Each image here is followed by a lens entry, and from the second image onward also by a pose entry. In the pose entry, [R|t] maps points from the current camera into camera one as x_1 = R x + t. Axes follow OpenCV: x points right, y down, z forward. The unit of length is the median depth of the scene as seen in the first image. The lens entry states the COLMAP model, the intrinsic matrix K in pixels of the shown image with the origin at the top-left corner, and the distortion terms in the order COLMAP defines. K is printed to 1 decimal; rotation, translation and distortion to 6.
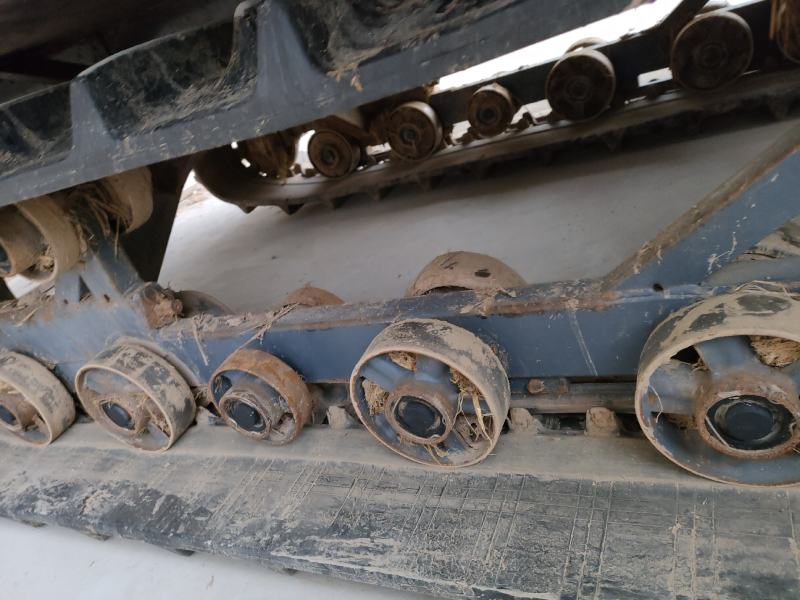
lens RADIAL K [[582.6, 0, 400.0], [0, 582.6, 300.0], [0, 0, 1]] dist [0.094295, -0.103445]
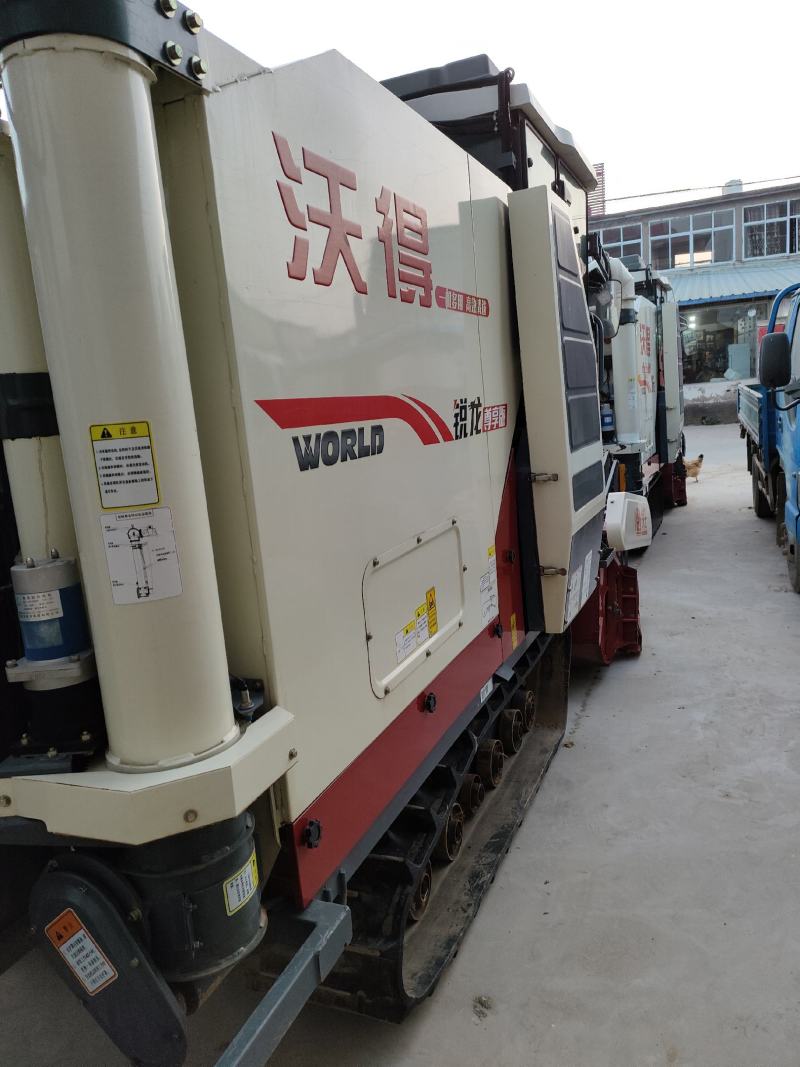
lens RADIAL K [[777.0, 0, 403.0], [0, 777.0, 530.9], [0, 0, 1]] dist [0.094295, -0.103445]
pose [[0.036742, 0.179445, 0.983082, -3.962487], [0.544251, 0.821459, -0.170284, -0.376261], [-0.838118, 0.541299, -0.067481, 0.855681]]
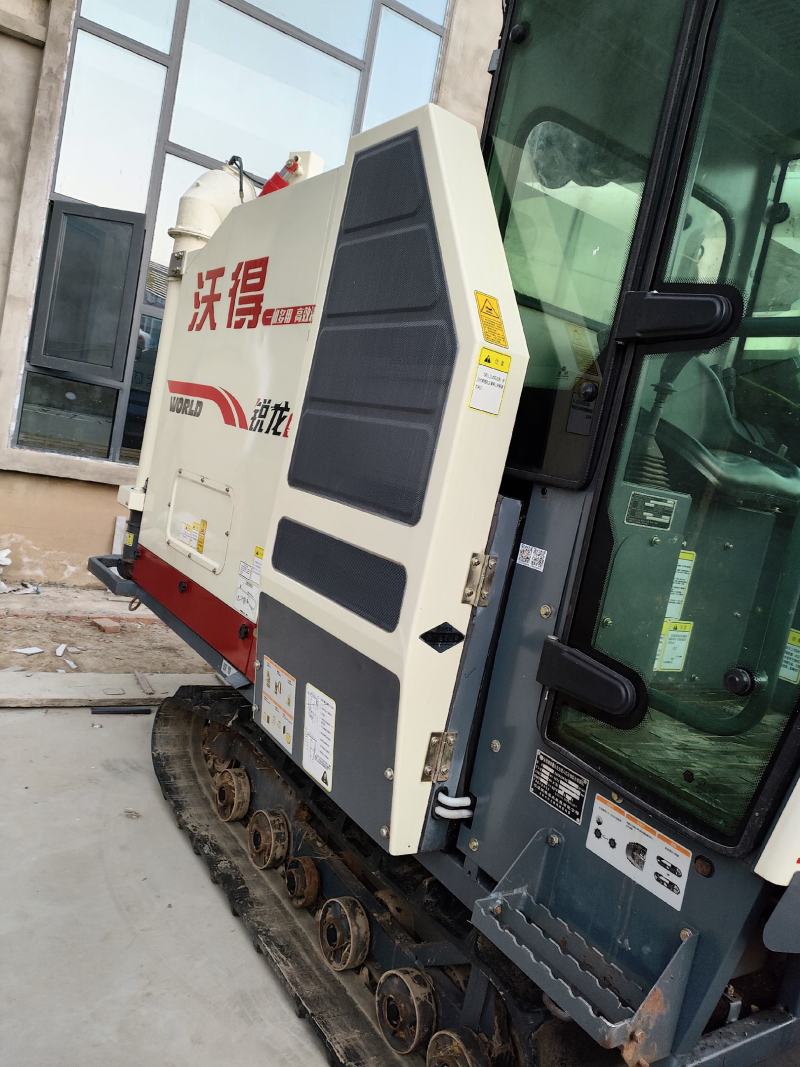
lens RADIAL K [[777.0, 0, 403.0], [0, 777.0, 530.9], [0, 0, 1]] dist [0.094295, -0.103445]
pose [[0.711026, 0.531933, -0.459880, 0.704690], [-0.659286, 0.731730, -0.172953, -0.542550], [0.244508, 0.426166, 0.870975, -2.083054]]
